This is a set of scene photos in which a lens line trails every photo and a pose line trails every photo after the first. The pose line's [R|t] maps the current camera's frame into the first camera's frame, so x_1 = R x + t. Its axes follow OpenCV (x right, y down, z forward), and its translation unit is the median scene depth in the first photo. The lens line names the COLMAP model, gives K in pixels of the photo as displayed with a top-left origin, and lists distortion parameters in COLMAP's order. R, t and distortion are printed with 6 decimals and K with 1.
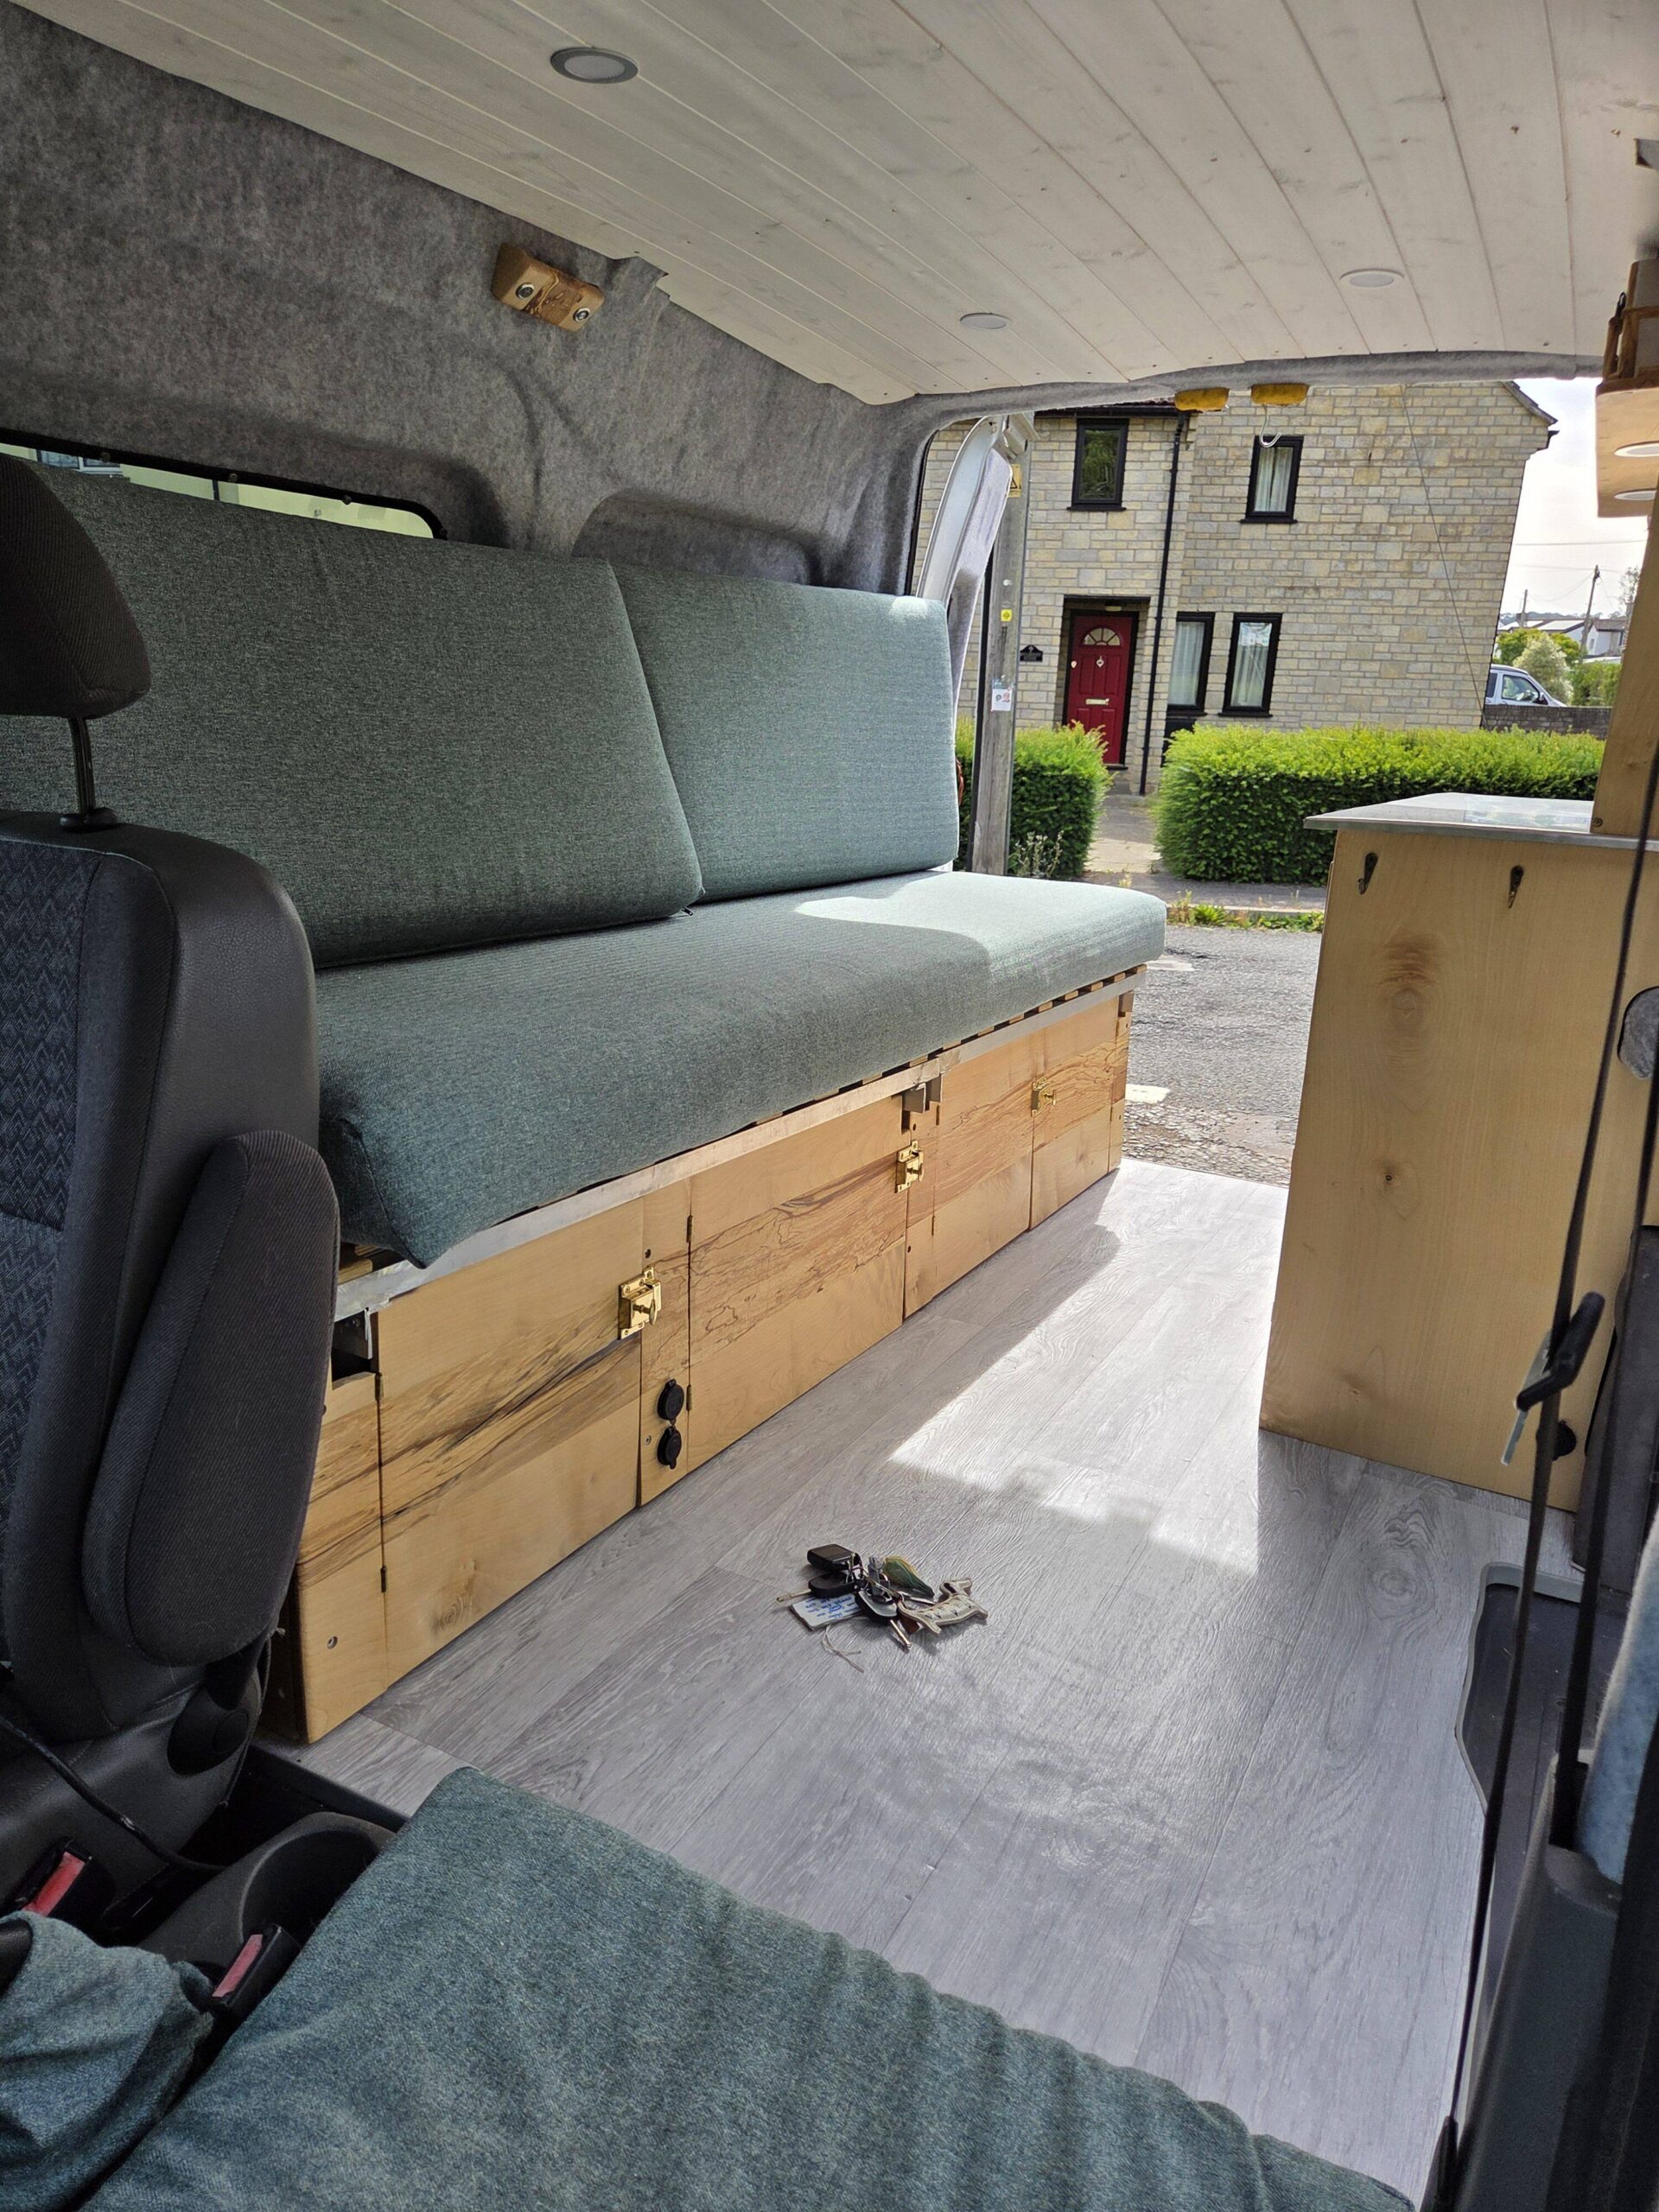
lens RADIAL K [[1435.6, 0, 829.5], [0, 1435.6, 1100.6], [0, 0, 1]] dist [0.040916, -0.032281]
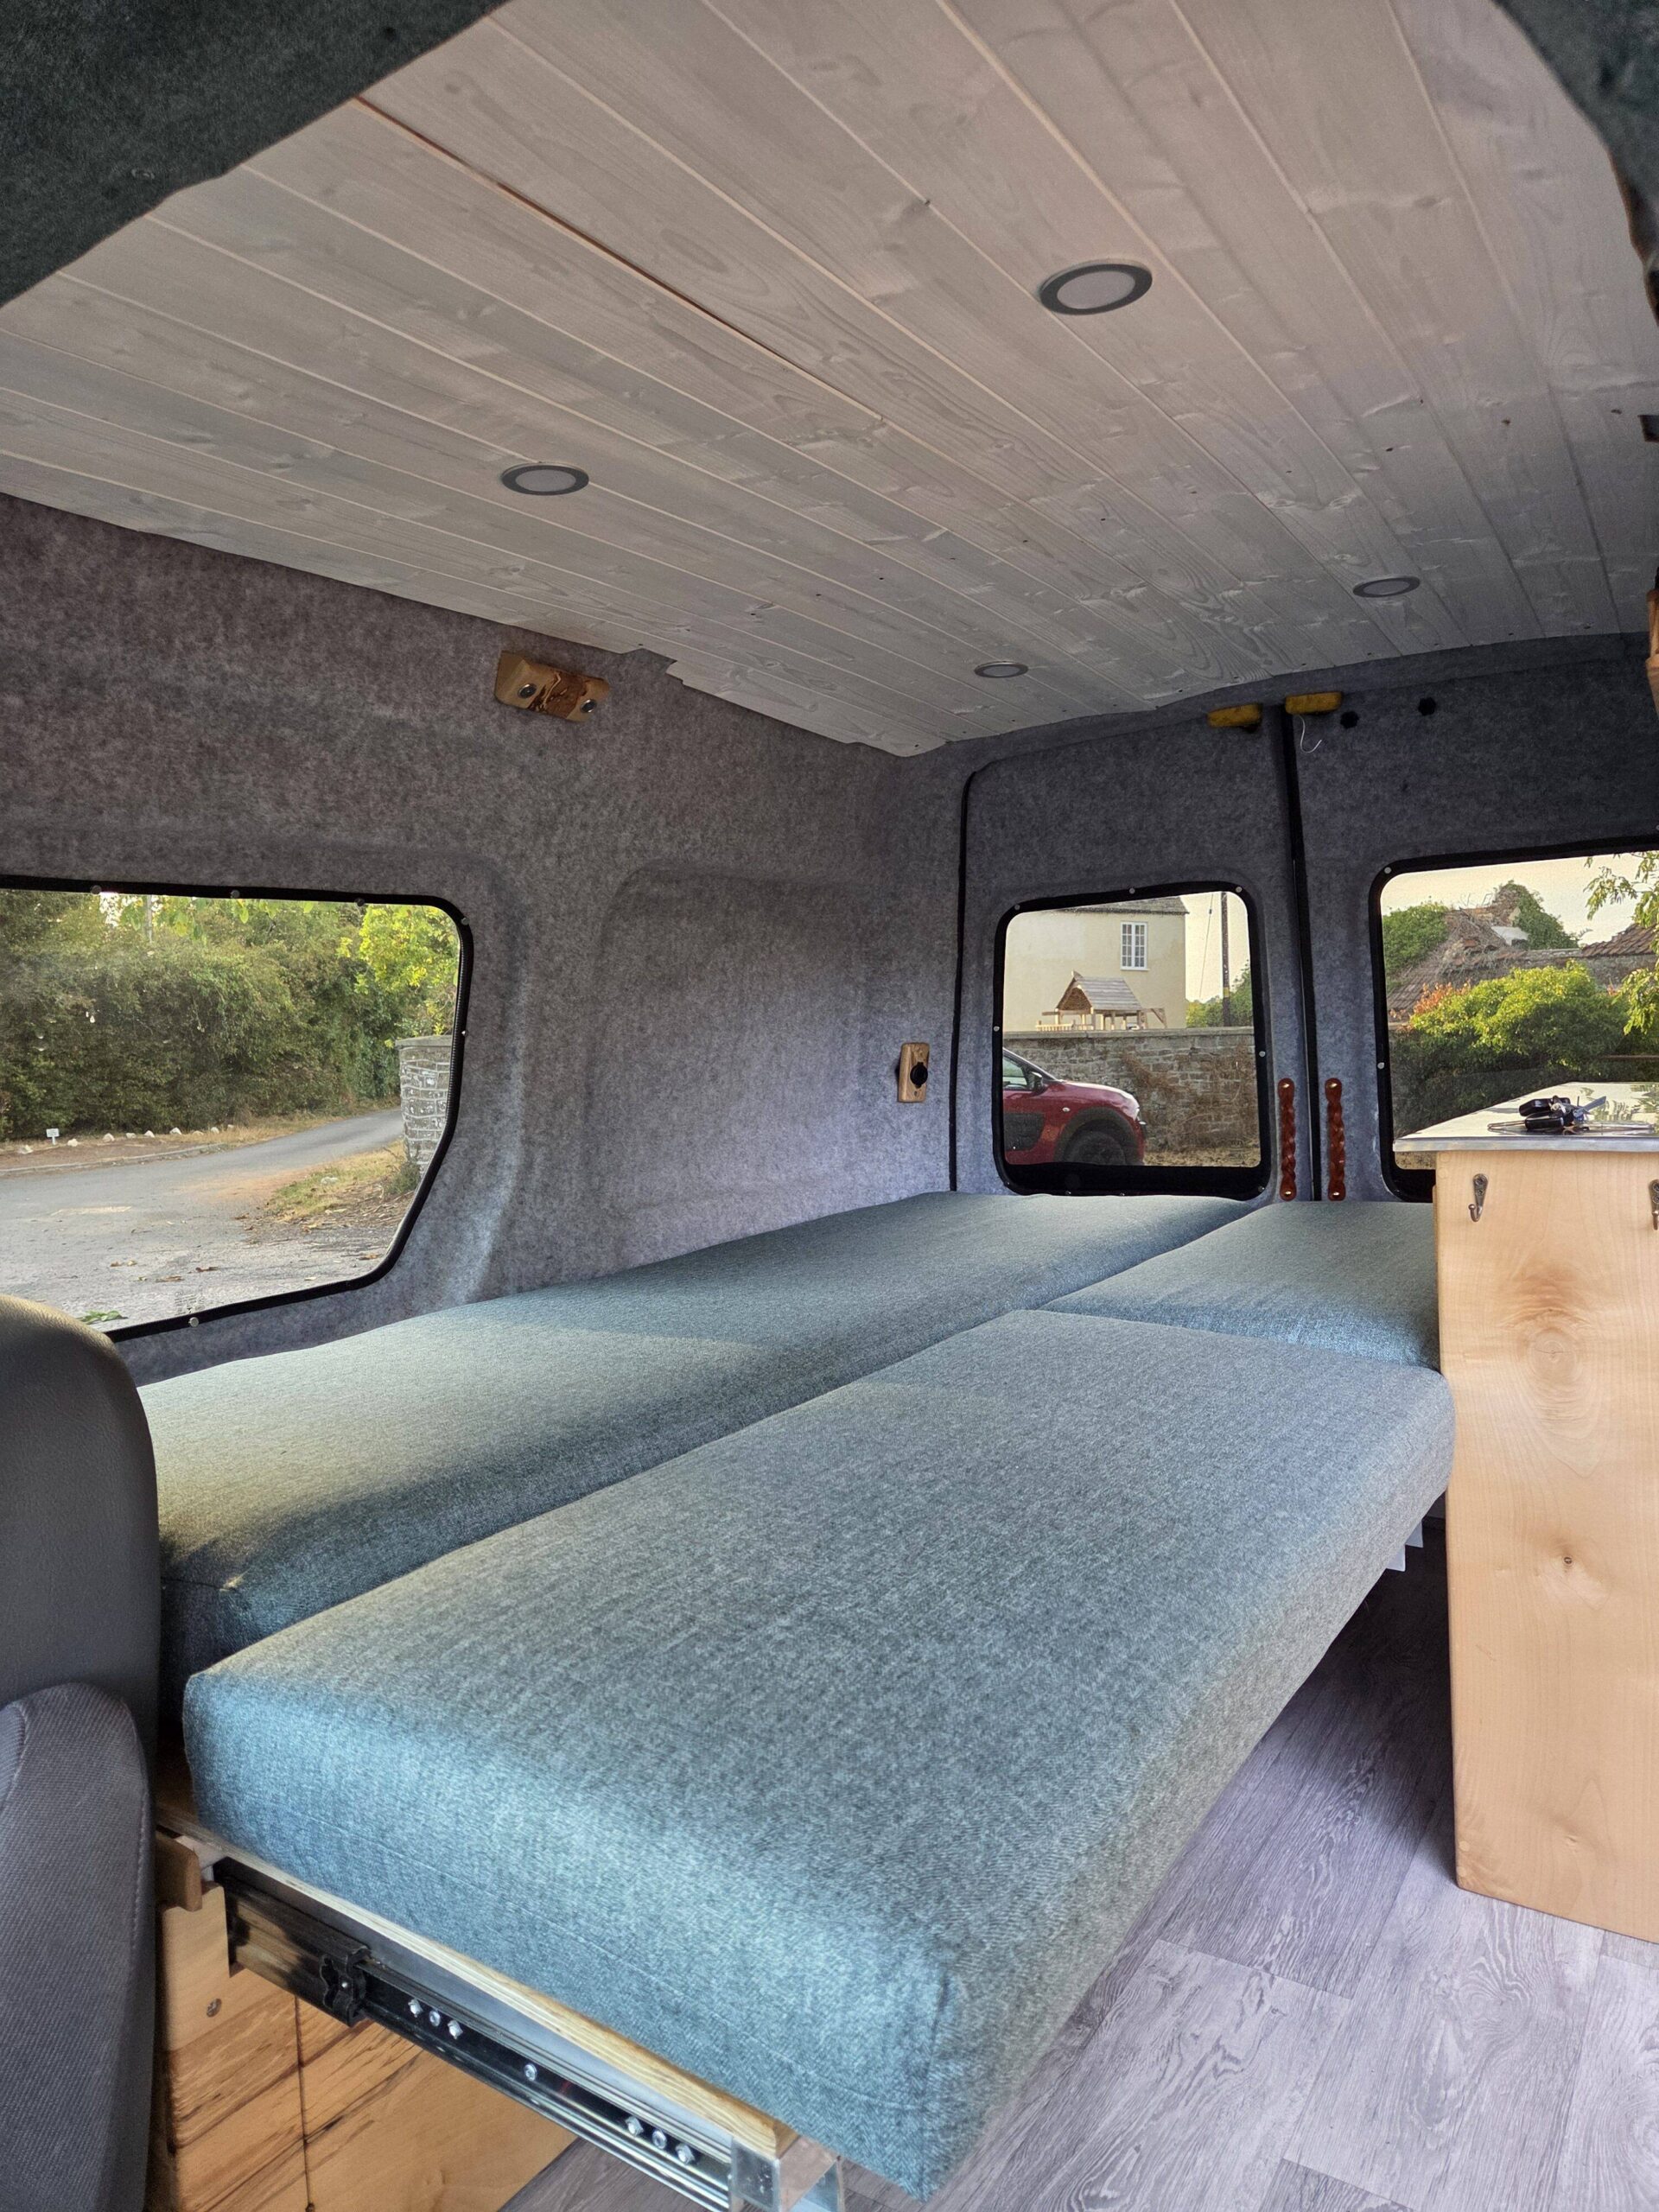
lens RADIAL K [[1435.6, 0, 841.1], [0, 1435.6, 1107.3], [0, 0, 1]] dist [0.040916, -0.032281]
pose [[0.993490, -0.083457, -0.077542, 0.072478], [0.065364, 0.975080, -0.212006, -0.058284], [0.093303, 0.205558, 0.974187, 0.121712]]
